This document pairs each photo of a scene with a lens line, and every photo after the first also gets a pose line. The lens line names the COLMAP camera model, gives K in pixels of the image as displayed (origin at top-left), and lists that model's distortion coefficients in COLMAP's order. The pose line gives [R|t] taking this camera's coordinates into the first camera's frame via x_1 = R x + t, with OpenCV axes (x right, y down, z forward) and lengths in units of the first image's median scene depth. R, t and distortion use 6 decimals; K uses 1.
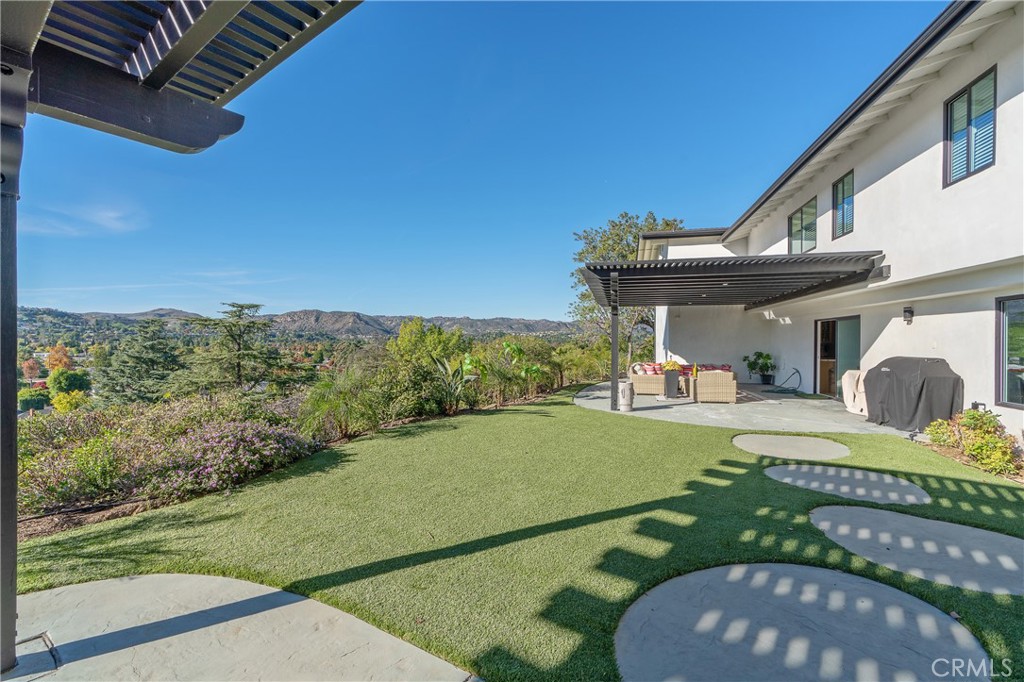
lens RADIAL K [[451.4, 0, 507.2], [0, 451.4, 344.4], [0, 0, 1]] dist [-0.009743, 0.001323]
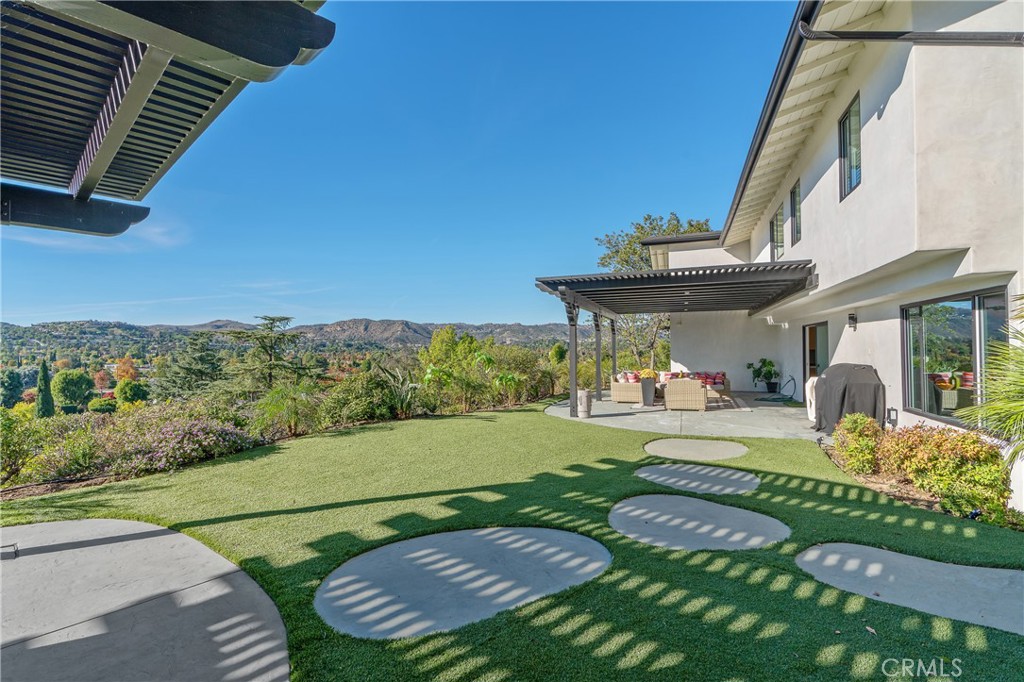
lens RADIAL K [[482.3, 0, 515.5], [0, 482.3, 340.3], [0, 0, 1]] dist [-0.011707, 0.001683]
pose [[0.993965, -0.012995, -0.108922, 0.247643], [0.010392, 0.999647, -0.024437, -0.005735], [0.109201, 0.023157, 0.993750, -0.136632]]
